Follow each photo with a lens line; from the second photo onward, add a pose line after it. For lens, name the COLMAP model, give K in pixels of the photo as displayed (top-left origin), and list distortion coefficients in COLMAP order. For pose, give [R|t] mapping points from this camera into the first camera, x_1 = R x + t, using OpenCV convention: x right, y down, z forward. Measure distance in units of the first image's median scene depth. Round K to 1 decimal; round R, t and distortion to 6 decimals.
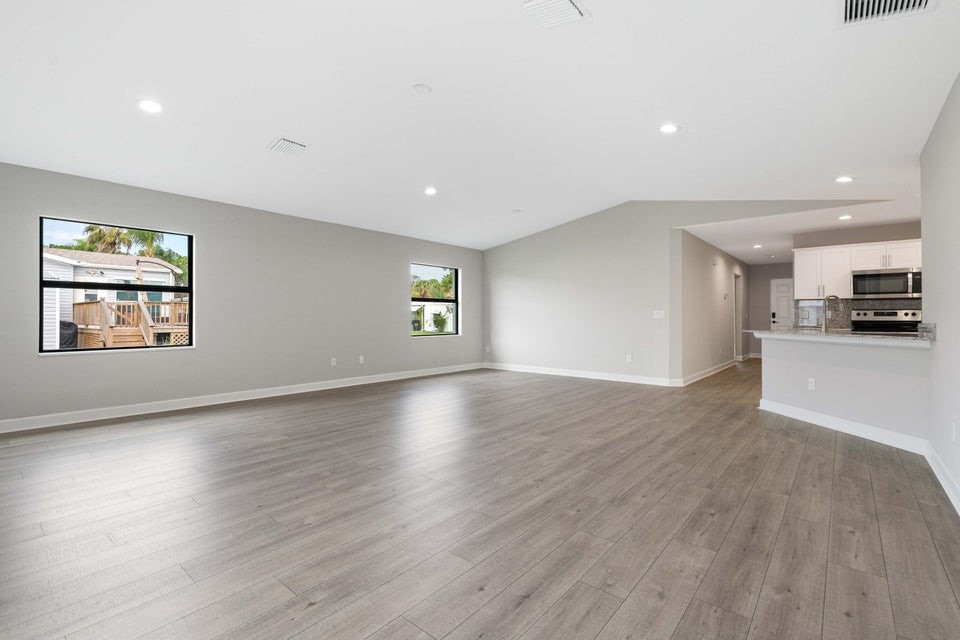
lens RADIAL K [[434.2, 0, 478.7], [0, 434.2, 324.9], [0, 0, 1]] dist [-0.001041, -0.000096]
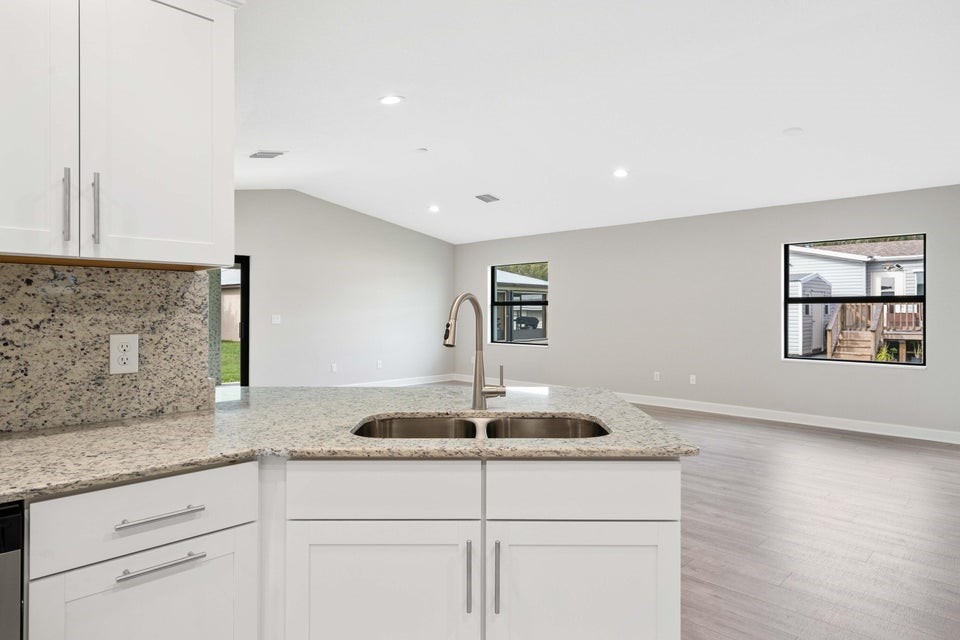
lens RADIAL K [[568.4, 0, 480.4], [0, 568.4, 314.3], [0, 0, 1]] dist [0.002734, 0.000372]
pose [[-0.084133, 0.001952, -0.996453, 0.899772], [-0.018144, 0.999829, 0.003490, -0.041064], [0.996289, 0.018373, -0.084083, 0.771699]]
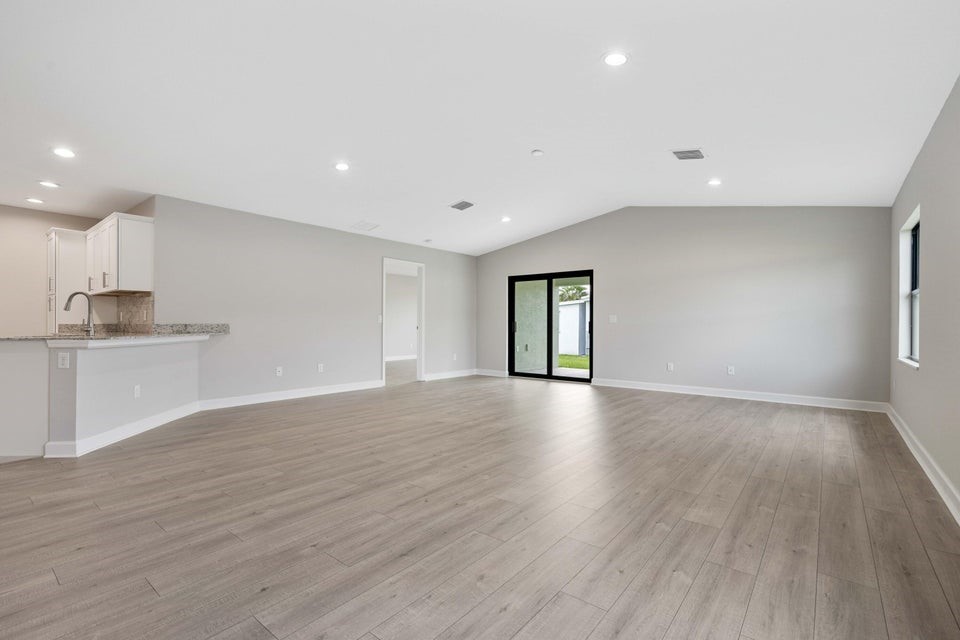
lens RADIAL K [[434.2, 0, 478.7], [0, 434.2, 324.9], [0, 0, 1]] dist [-0.001041, -0.000096]
pose [[-0.999729, -0.006774, -0.022257, 0.047650], [-0.007148, 0.999834, 0.016767, -0.017537], [0.022140, 0.016921, -0.999612, 1.376242]]
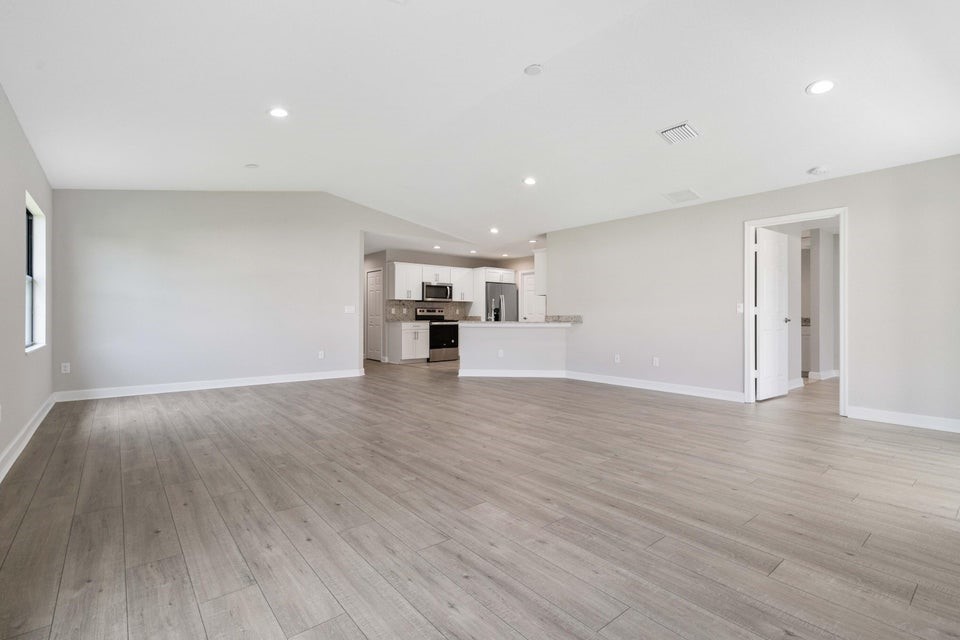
lens RADIAL K [[446.0, 0, 480.0], [0, 446.0, 320.0], [0, 0, 1]] dist [0.000656, 0.000240]
pose [[0.180143, -0.011132, 0.983577, -0.651645], [0.014565, 0.999857, 0.008649, -0.003302], [-0.983533, 0.012768, 0.180279, 0.548895]]
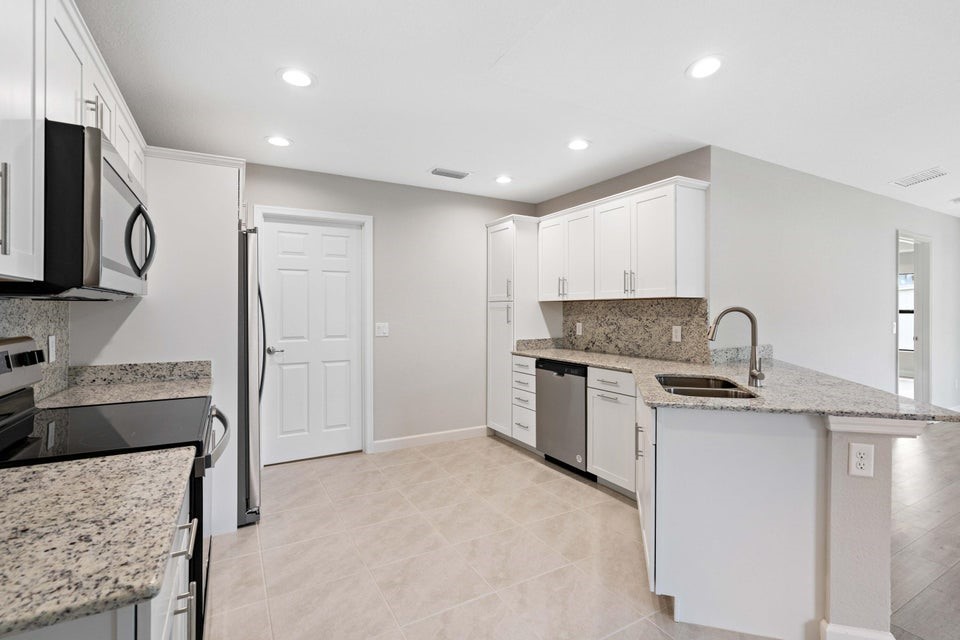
lens RADIAL K [[448.4, 0, 483.6], [0, 448.4, 311.0], [0, 0, 1]] dist [-0.000129, 0.000085]
pose [[-0.937884, -0.003209, 0.346934, 0.671160], [0.003258, 0.999832, 0.018055, -0.055056], [-0.346933, 0.018064, -0.937716, 1.153759]]
